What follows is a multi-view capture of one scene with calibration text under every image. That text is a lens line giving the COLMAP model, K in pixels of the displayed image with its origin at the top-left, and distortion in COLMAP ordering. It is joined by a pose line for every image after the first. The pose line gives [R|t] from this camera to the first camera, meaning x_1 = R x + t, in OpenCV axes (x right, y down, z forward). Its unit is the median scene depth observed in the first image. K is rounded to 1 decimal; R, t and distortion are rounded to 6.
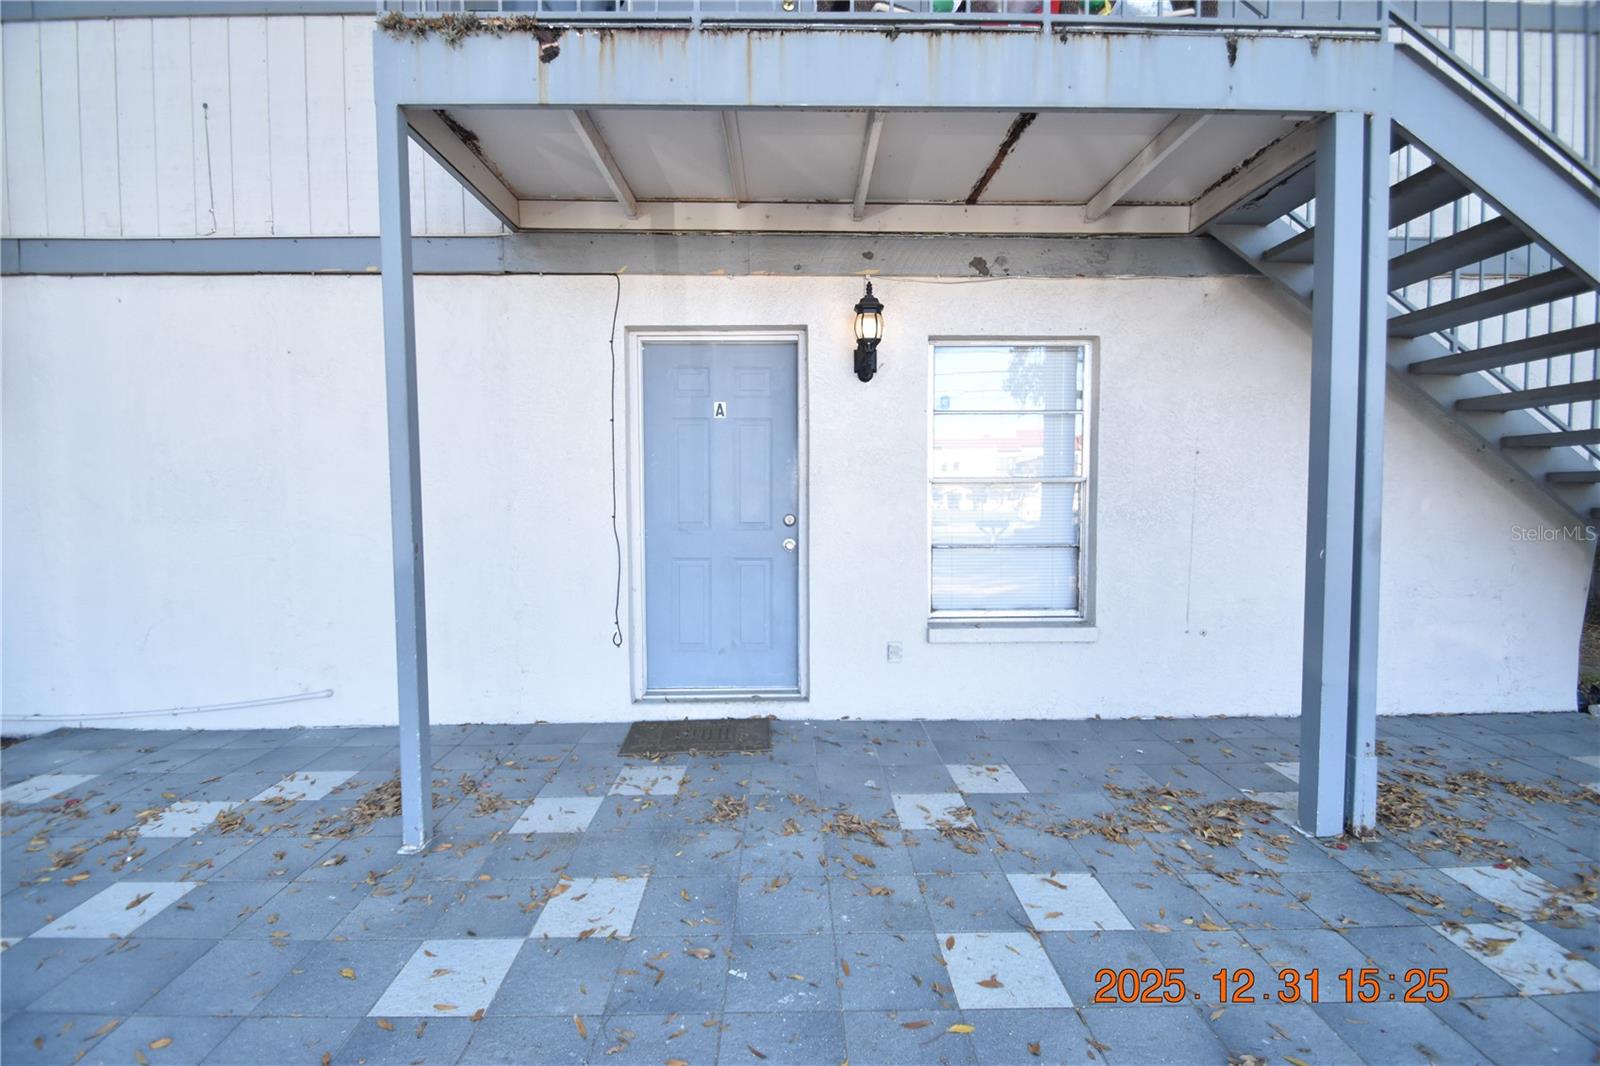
lens RADIAL K [[697.4, 0, 801.8], [0, 697.4, 535.0], [0, 0, 1]] dist [0.002864, -0.009272]
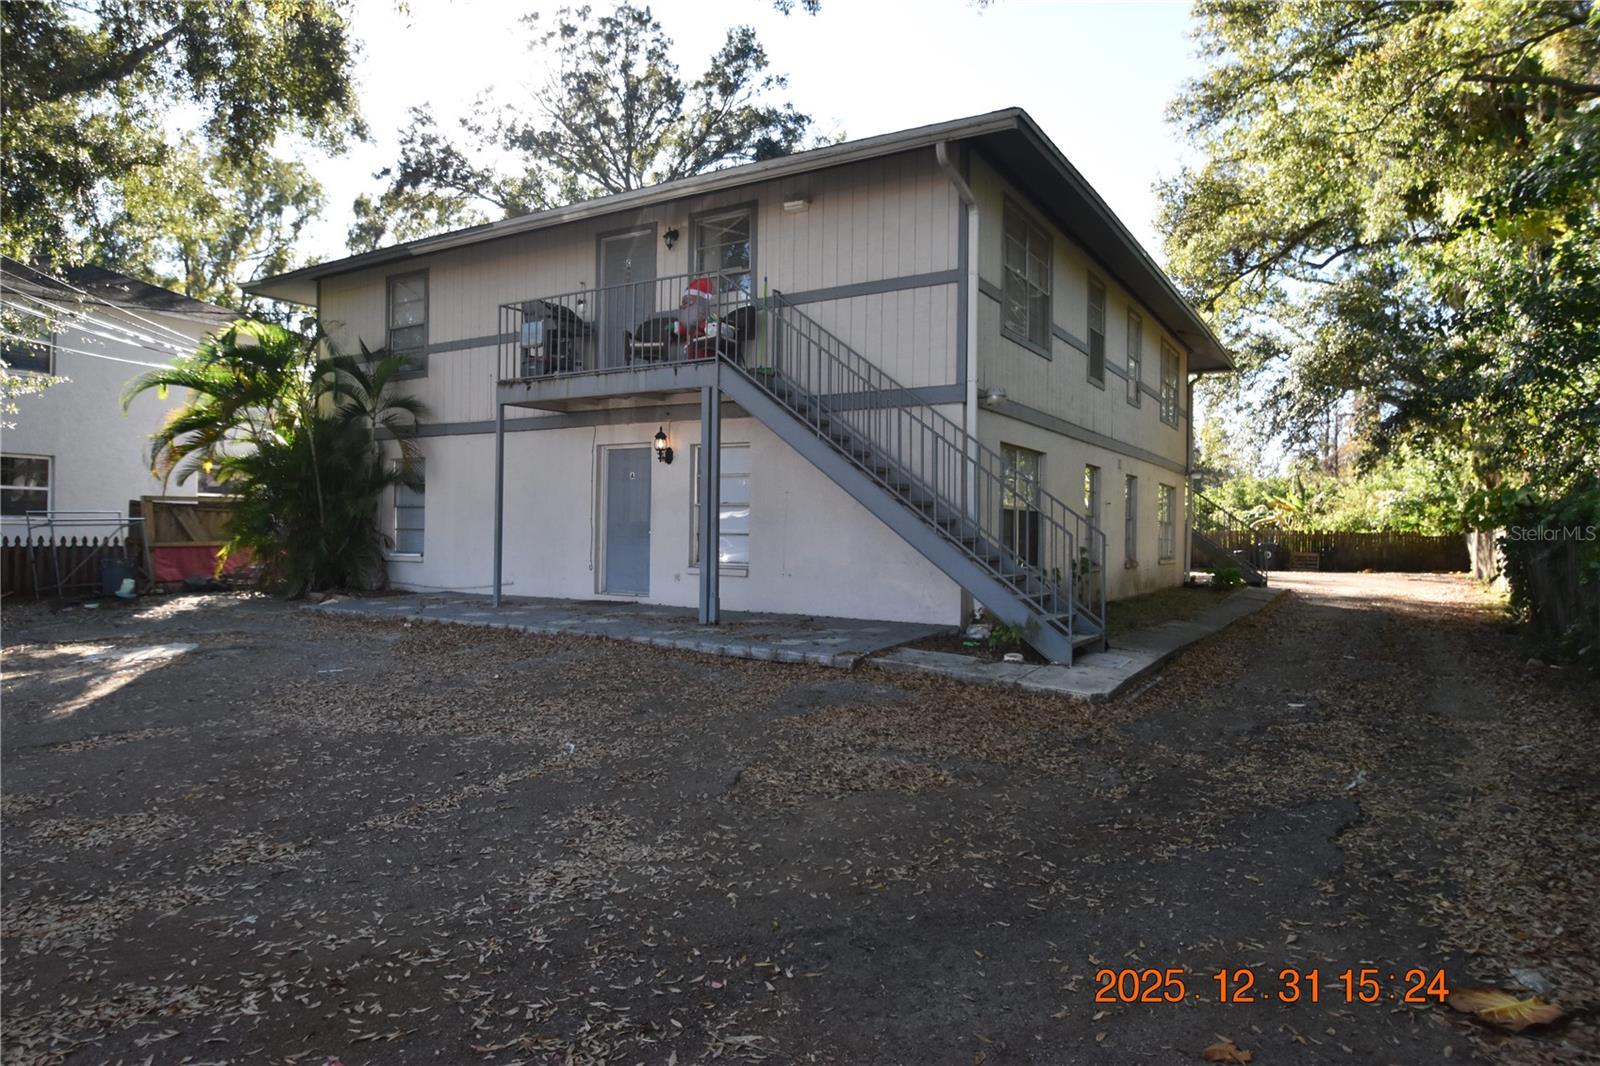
lens RADIAL K [[975.2, 0, 800.9], [0, 975.2, 540.4], [0, 0, 1]] dist [0.006257, 0.000268]
pose [[0.836487, 0.022851, -0.547510, 2.371651], [-0.049030, 0.998244, -0.033246, 0.136393], [0.545789, 0.054654, 0.836139, -1.595290]]
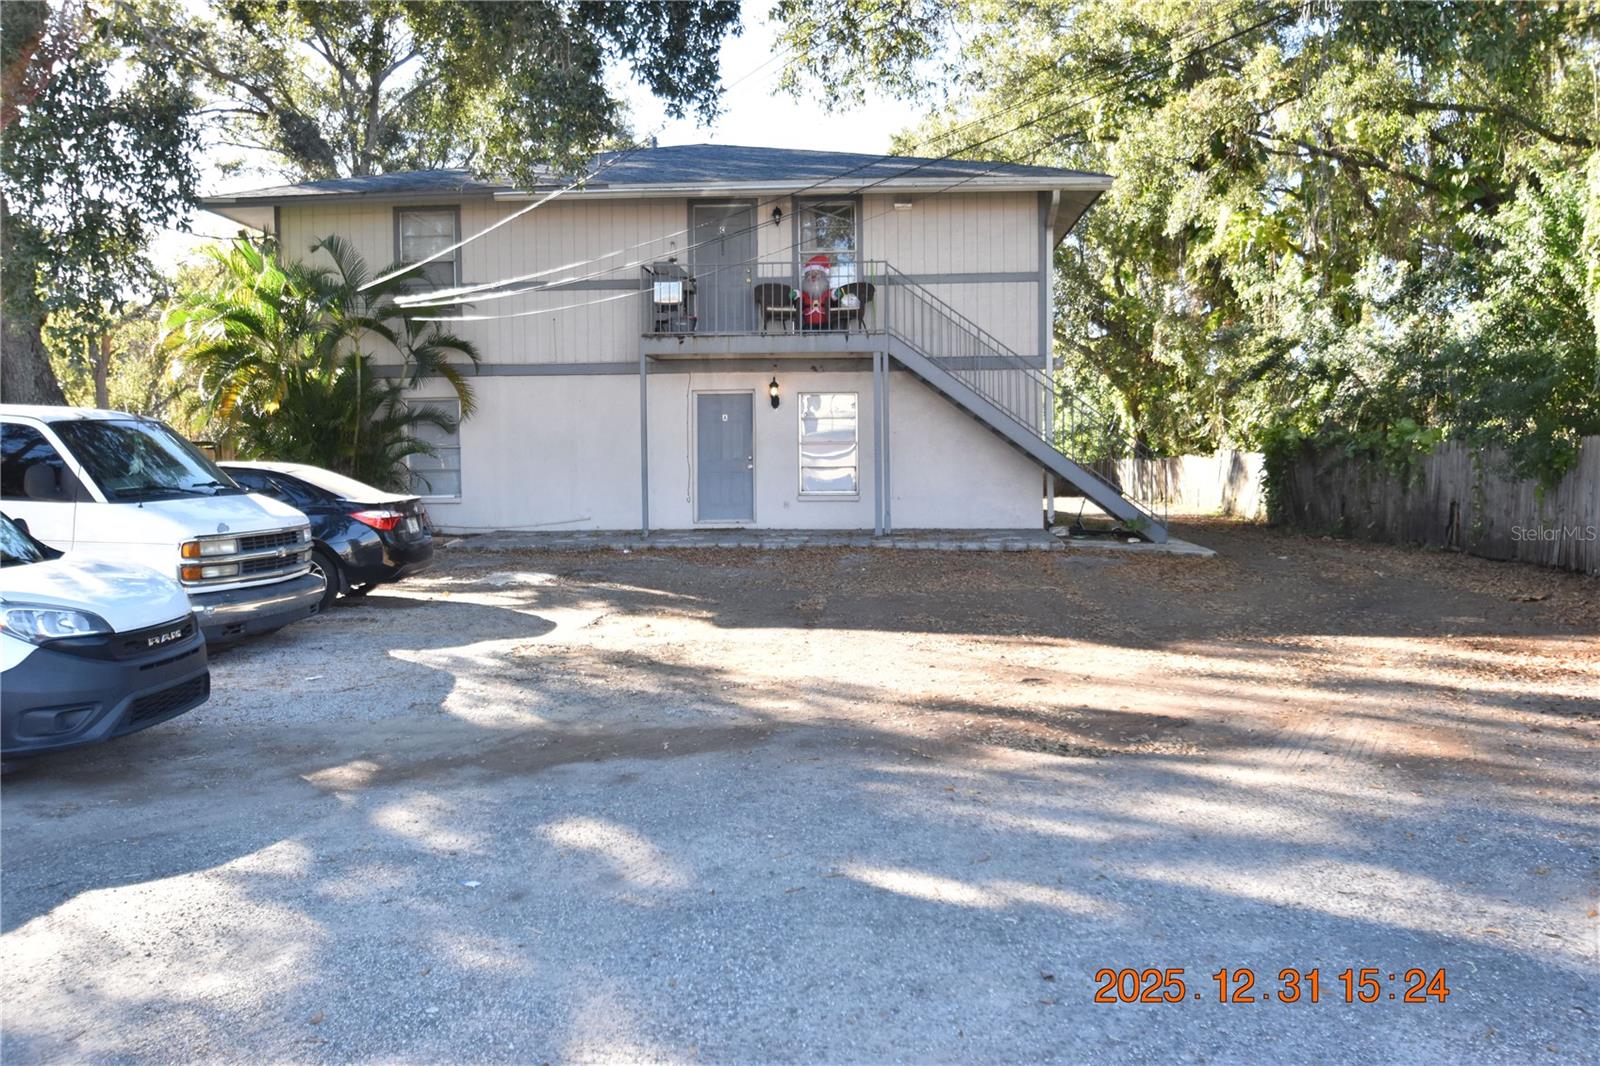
lens RADIAL K [[1306.0, 0, 802.2], [0, 1306.0, 524.0], [0, 0, 1]] dist [-0.015551, -0.001246]
pose [[0.996210, -0.000484, -0.086978, 0.673342], [-0.000390, 0.999950, -0.010037, 0.308586], [0.086979, 0.010033, 0.996160, -4.356643]]
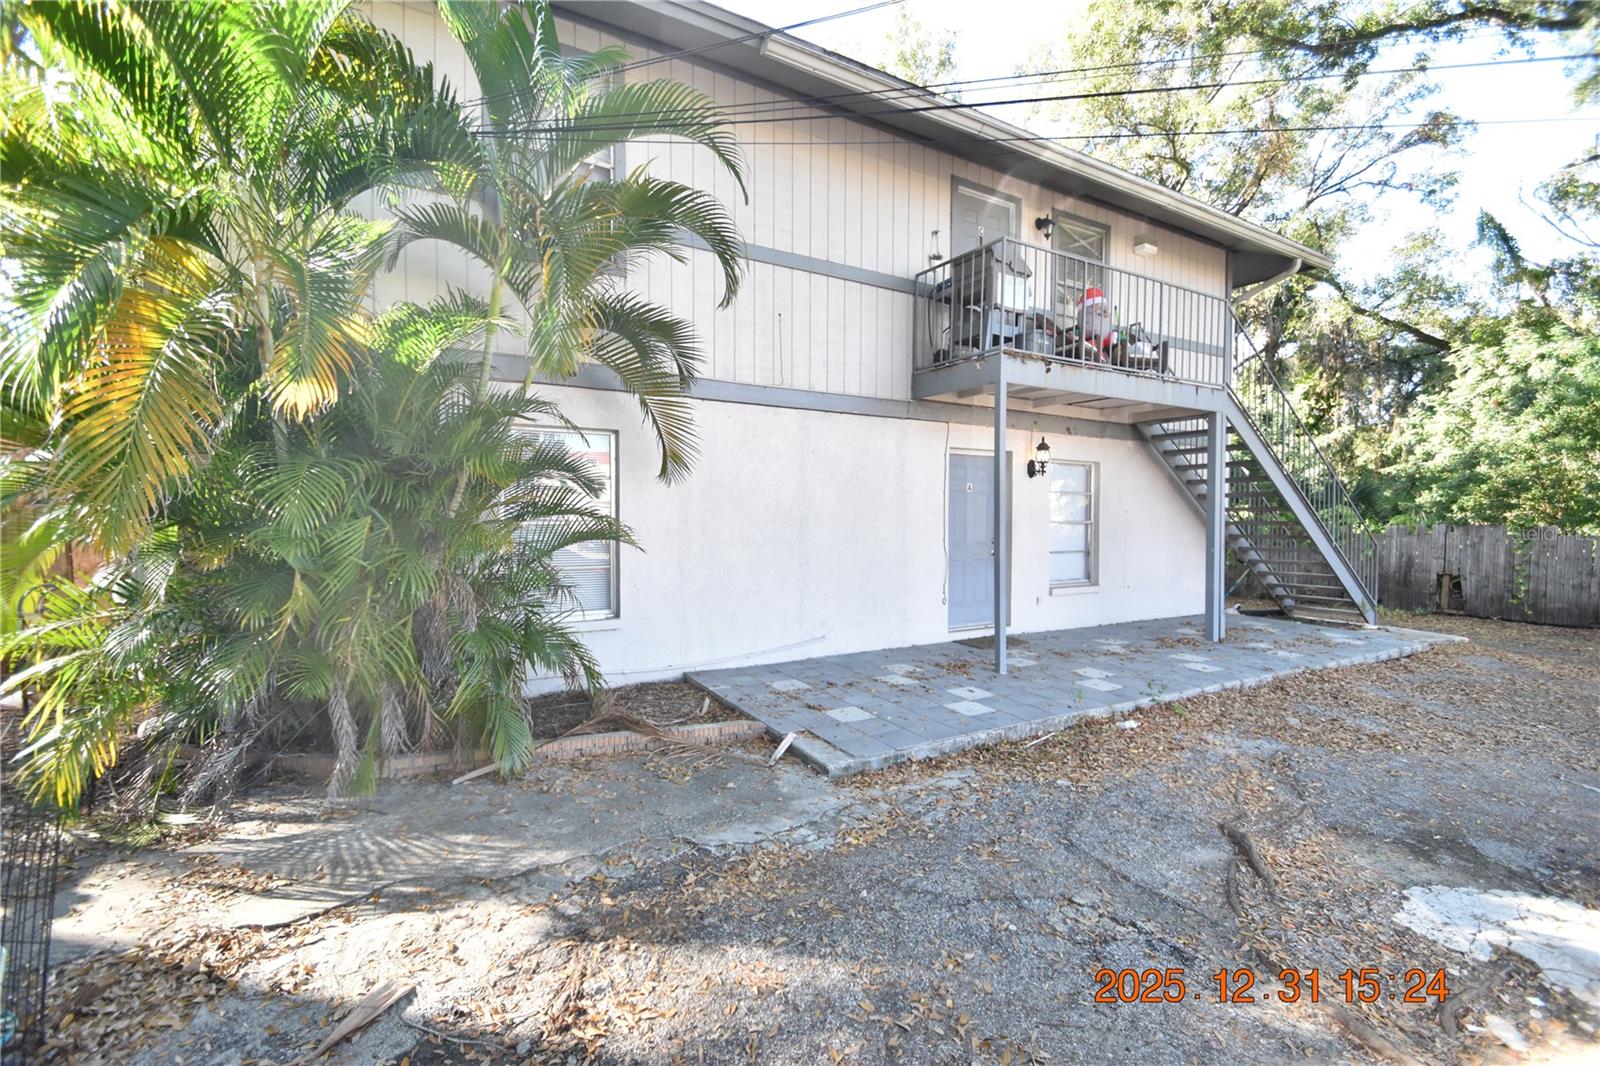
lens RADIAL K [[697.4, 0, 787.7], [0, 697.4, 534.5], [0, 0, 1]] dist [0.002864, -0.009272]
pose [[0.877460, -0.003560, 0.479636, -1.661155], [0.015135, 0.999680, -0.020267, -0.007672], [-0.479410, 0.025042, 0.877234, -0.571345]]
